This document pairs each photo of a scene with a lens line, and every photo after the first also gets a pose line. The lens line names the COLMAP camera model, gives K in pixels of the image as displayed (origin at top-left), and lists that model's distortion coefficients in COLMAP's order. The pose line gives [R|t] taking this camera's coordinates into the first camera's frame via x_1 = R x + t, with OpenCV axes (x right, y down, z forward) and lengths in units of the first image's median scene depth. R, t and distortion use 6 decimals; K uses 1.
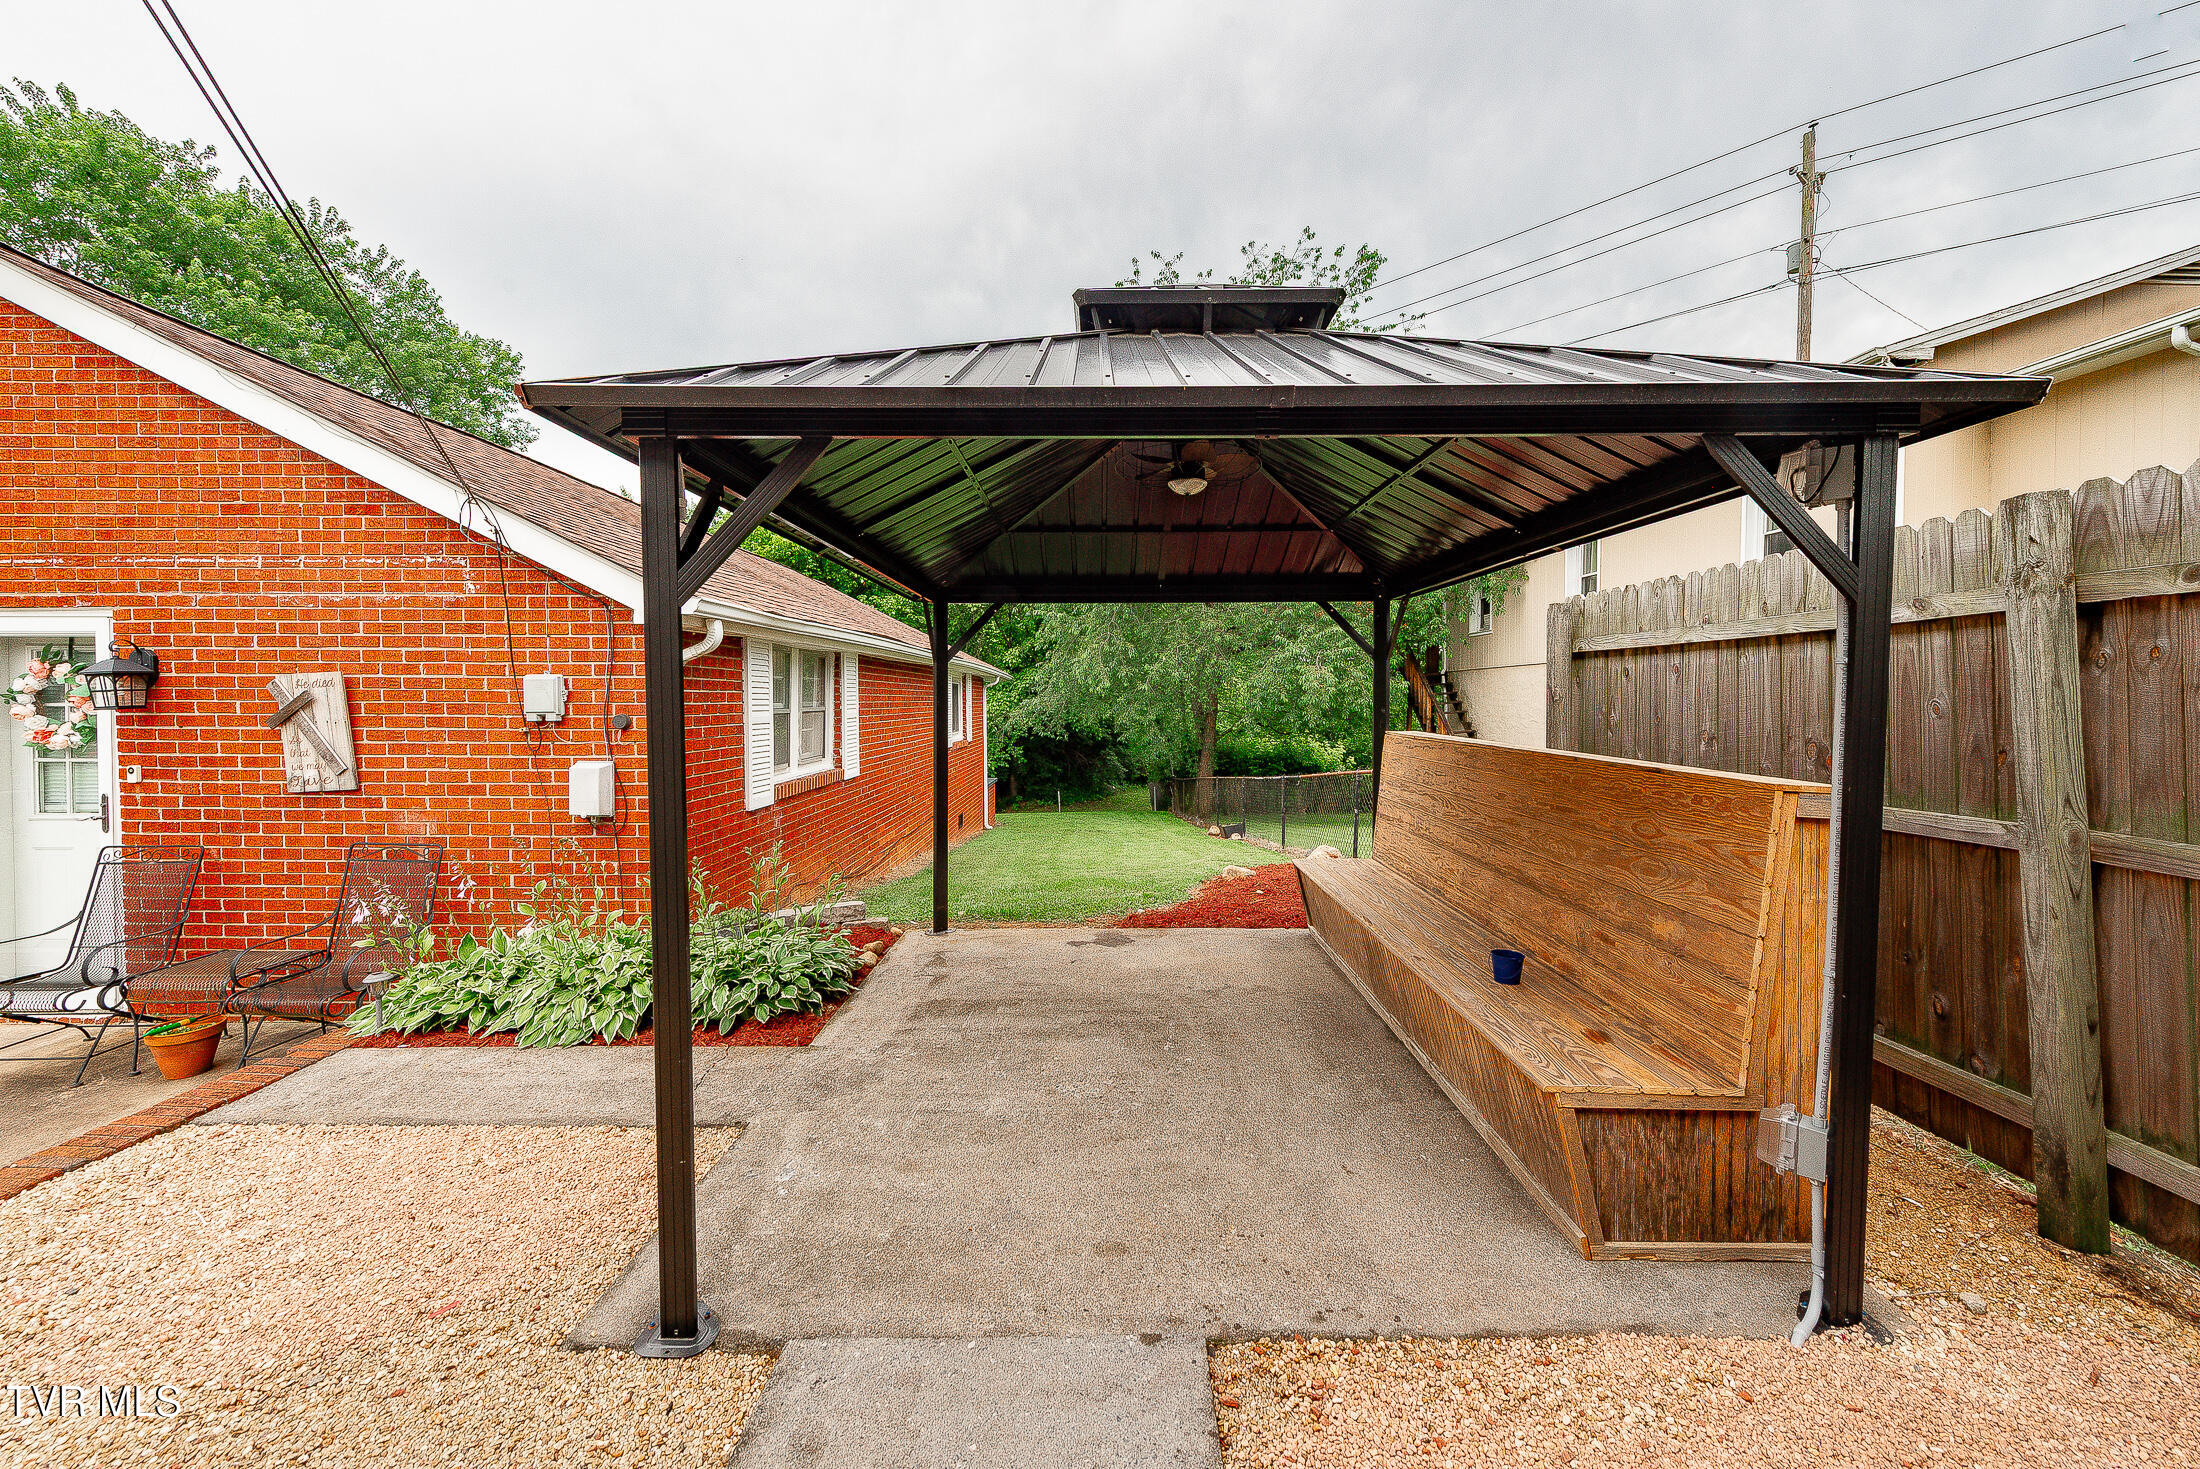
lens RADIAL K [[884.3, 0, 1111.0], [0, 884.3, 719.9], [0, 0, 1]] dist [0.013144, -0.003444]
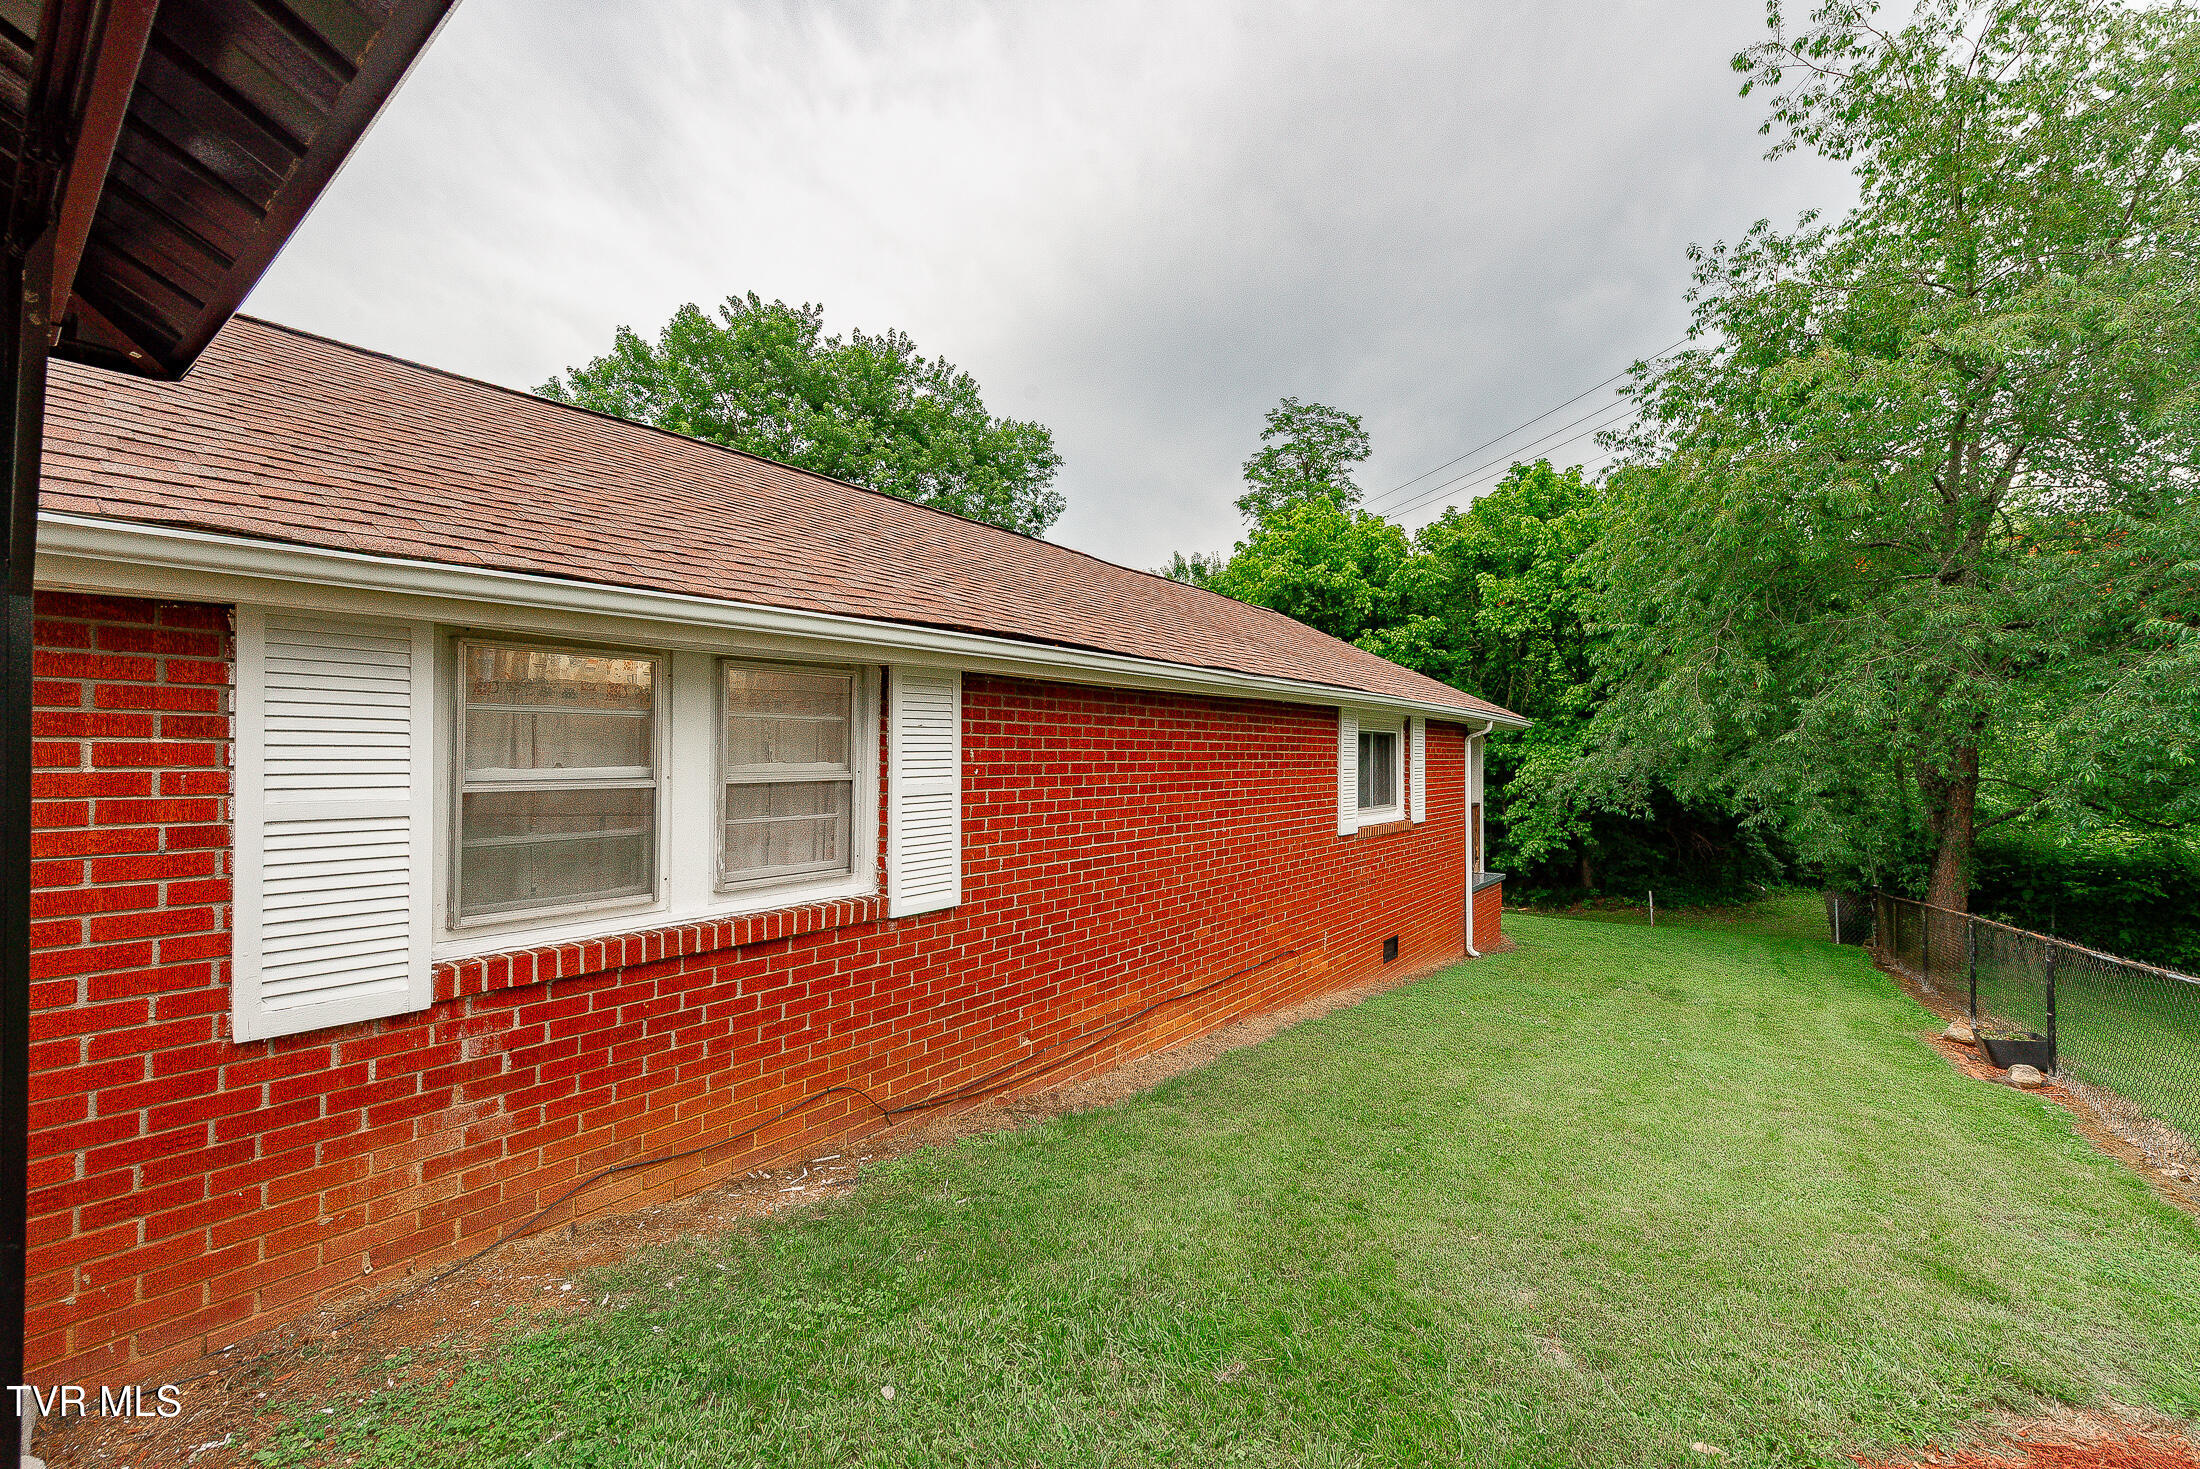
lens RADIAL K [[884.3, 0, 1084.7], [0, 884.3, 748.4], [0, 0, 1]] dist [0.013144, -0.003444]
pose [[0.783416, 0.000548, -0.621497, 0.165650], [-0.019466, 0.999531, -0.023656, -0.031760], [0.621193, 0.030631, 0.783059, 1.170407]]
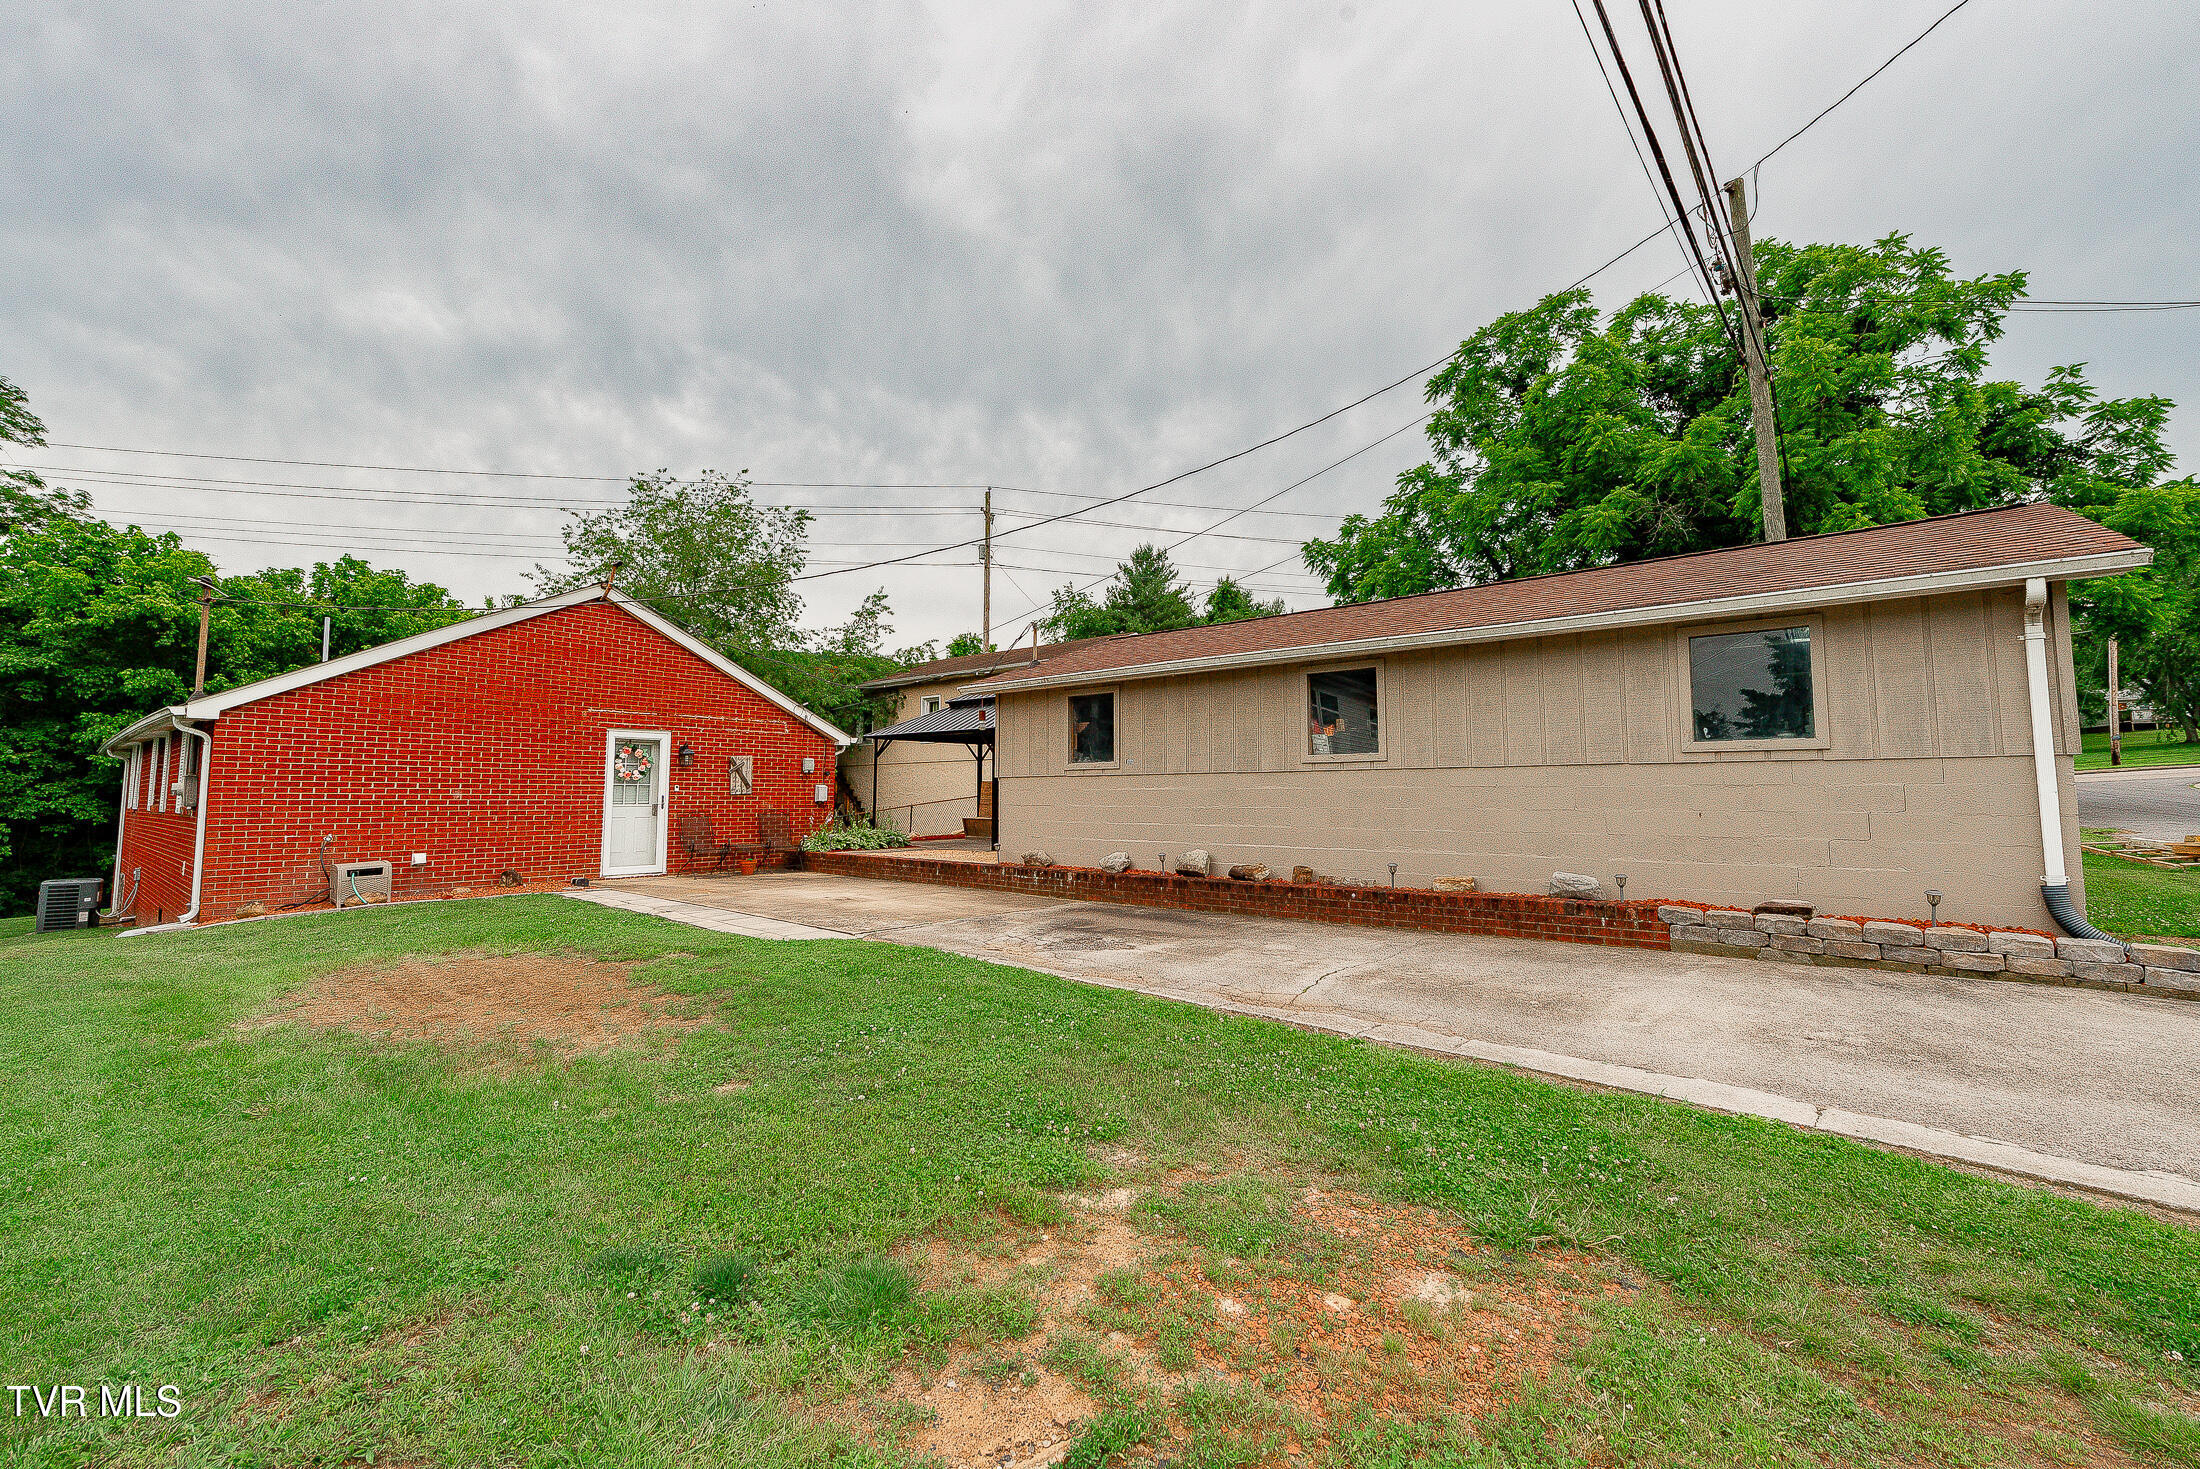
lens RADIAL K [[884.3, 0, 1078.3], [0, 884.3, 734.3], [0, 0, 1]] dist [0.013144, -0.003444]
pose [[0.669226, 0.053692, 0.741116, -2.386636], [0.013862, 0.996310, -0.084697, 0.150419], [-0.742929, 0.066955, 0.666013, -1.925684]]
